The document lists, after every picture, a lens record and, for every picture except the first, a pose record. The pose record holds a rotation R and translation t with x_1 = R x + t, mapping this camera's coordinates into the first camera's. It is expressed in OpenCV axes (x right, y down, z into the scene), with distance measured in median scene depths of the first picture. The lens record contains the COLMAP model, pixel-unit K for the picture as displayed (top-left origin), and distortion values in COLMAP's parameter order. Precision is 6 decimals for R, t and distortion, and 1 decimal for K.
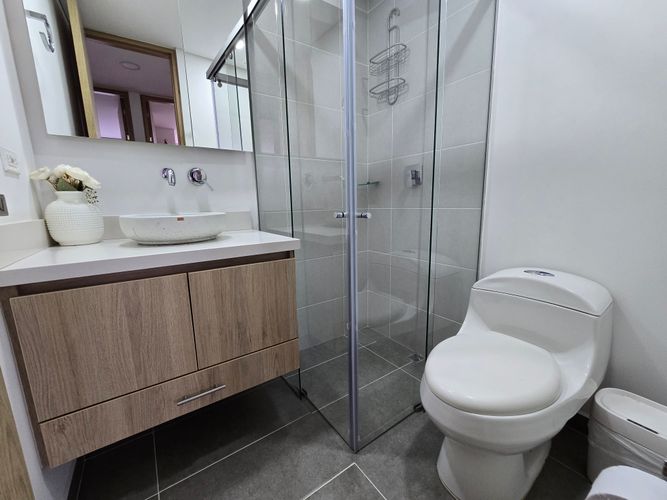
lens RADIAL K [[271.8, 0, 332.1], [0, 271.8, 251.8], [0, 0, 1]] dist [-0.000218, -0.000206]
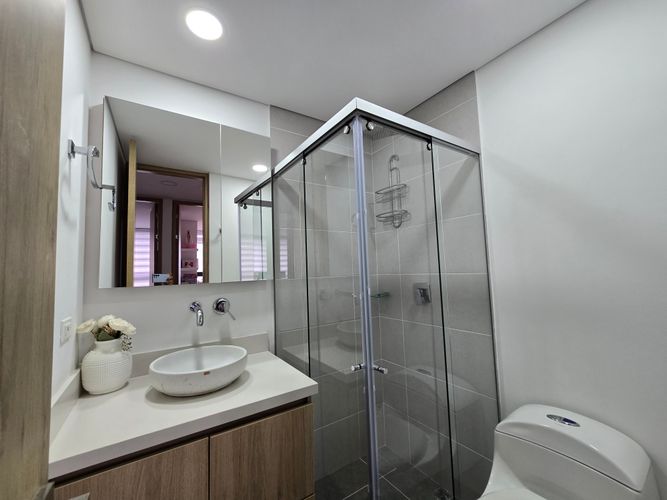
lens RADIAL K [[271.8, 0, 332.1], [0, 271.8, 251.8], [0, 0, 1]] dist [-0.000218, -0.000206]
pose [[0.999545, -0.014319, -0.026559, -0.021987], [0.007394, 0.969624, -0.244489, -0.201059], [0.029253, 0.244181, 0.969288, -0.081573]]
